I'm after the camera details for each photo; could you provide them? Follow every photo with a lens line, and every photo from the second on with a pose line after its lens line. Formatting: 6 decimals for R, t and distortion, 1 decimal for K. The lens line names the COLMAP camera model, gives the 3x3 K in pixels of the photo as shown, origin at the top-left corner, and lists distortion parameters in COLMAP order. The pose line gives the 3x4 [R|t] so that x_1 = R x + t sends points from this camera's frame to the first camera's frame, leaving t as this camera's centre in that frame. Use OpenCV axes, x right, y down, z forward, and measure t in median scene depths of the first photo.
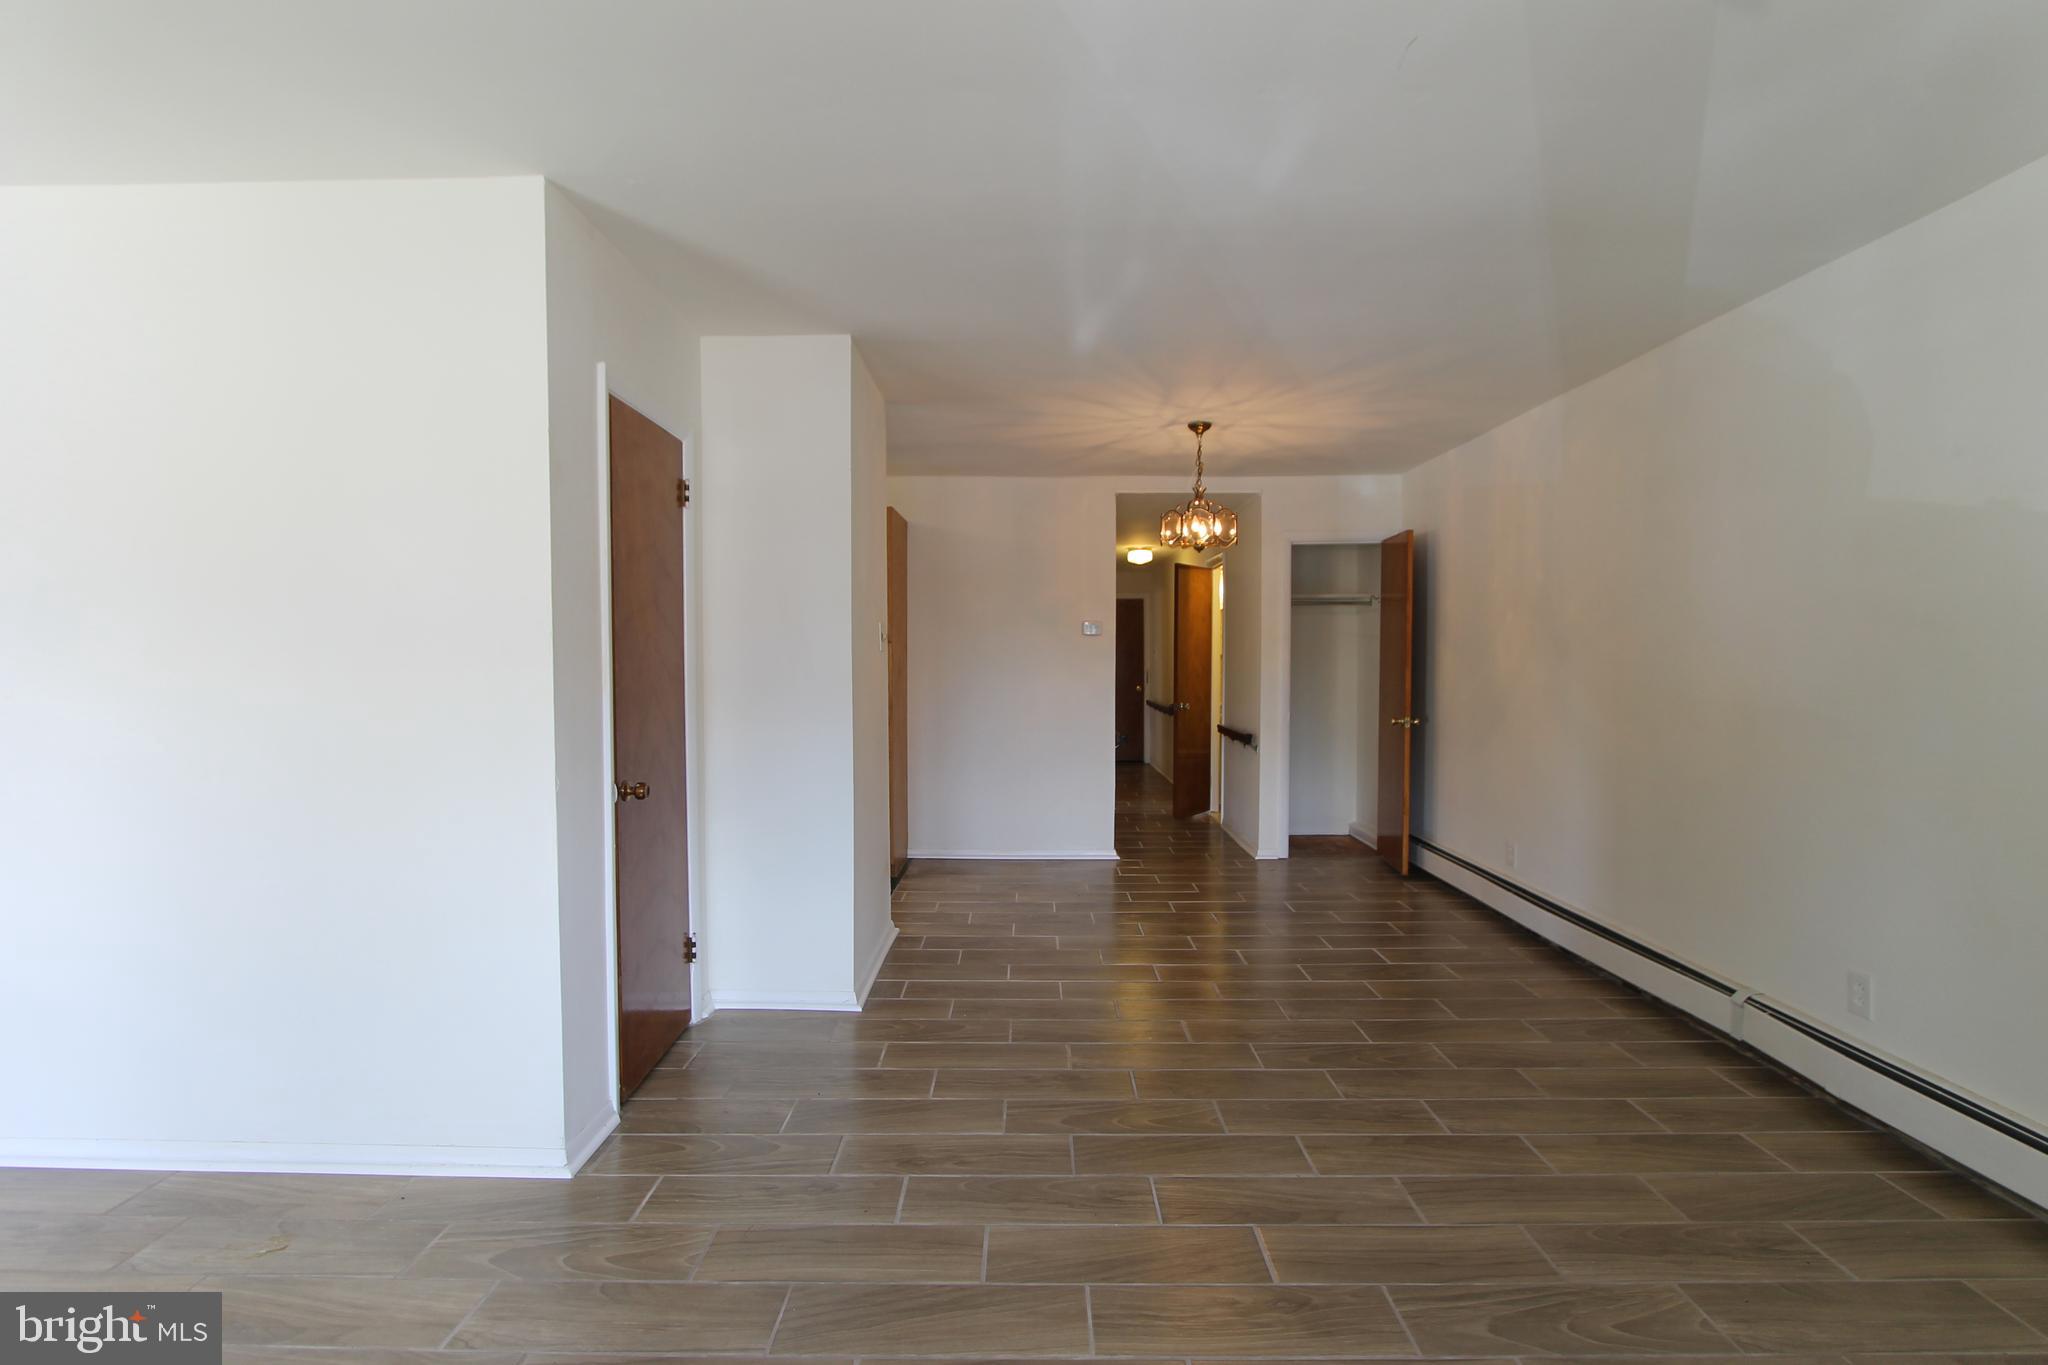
lens RADIAL K [[951.4, 0, 1041.1], [0, 951.4, 690.6], [0, 0, 1]] dist [-0.016465, 0.001941]
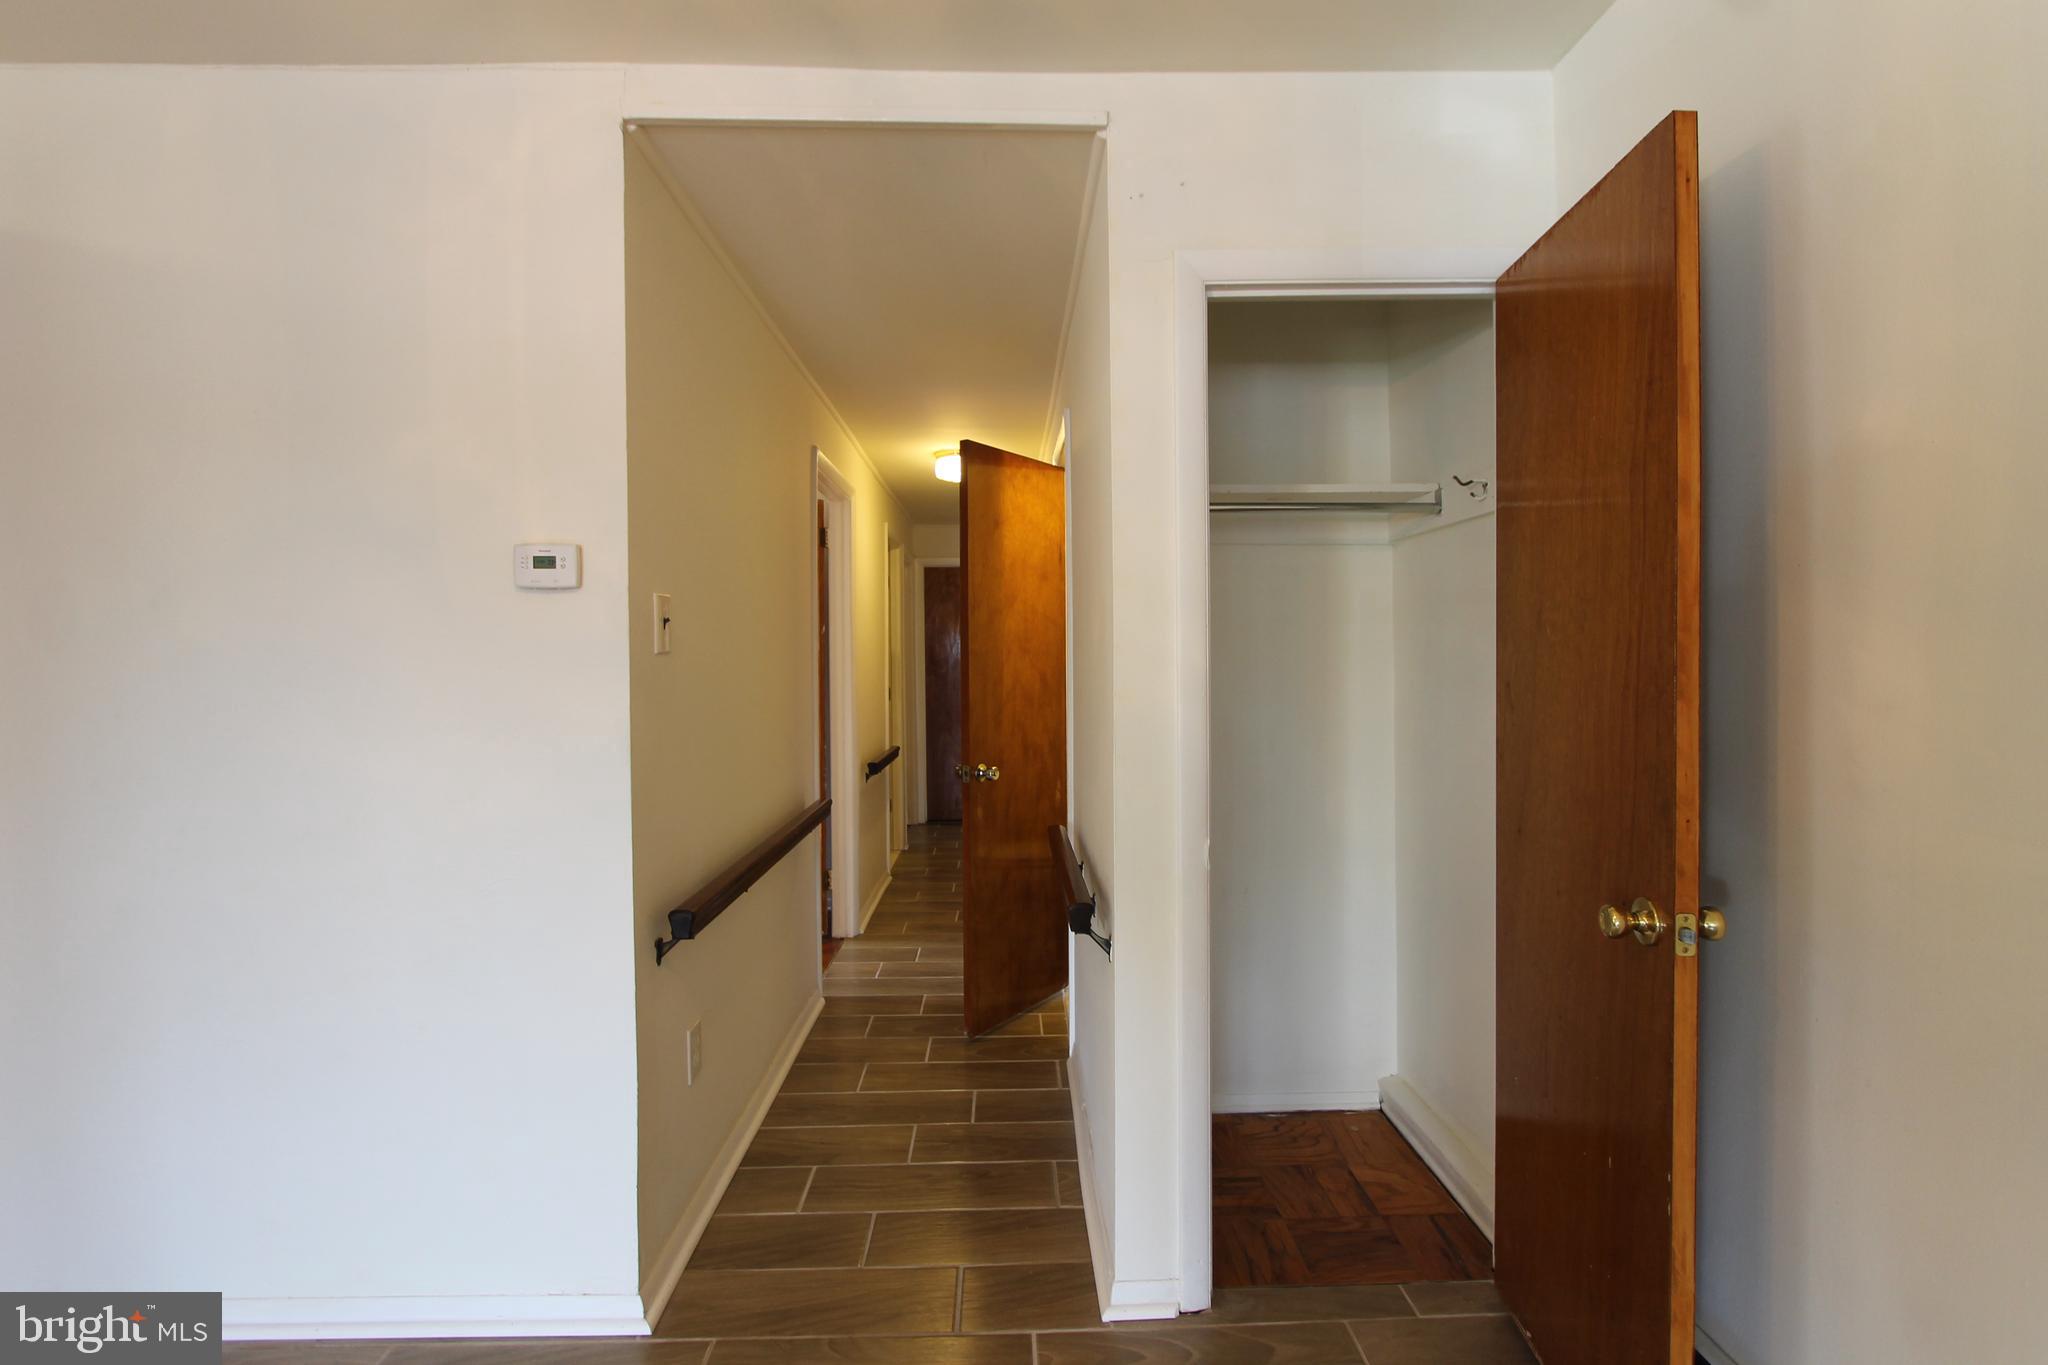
lens RADIAL K [[951.4, 0, 1034.9], [0, 951.4, 683.9], [0, 0, 1]] dist [-0.016465, 0.001941]
pose [[0.999160, -0.008488, 0.040091, 0.186405], [0.008860, 0.999919, -0.009112, -0.023860], [-0.040011, 0.009459, 0.999154, 0.668934]]
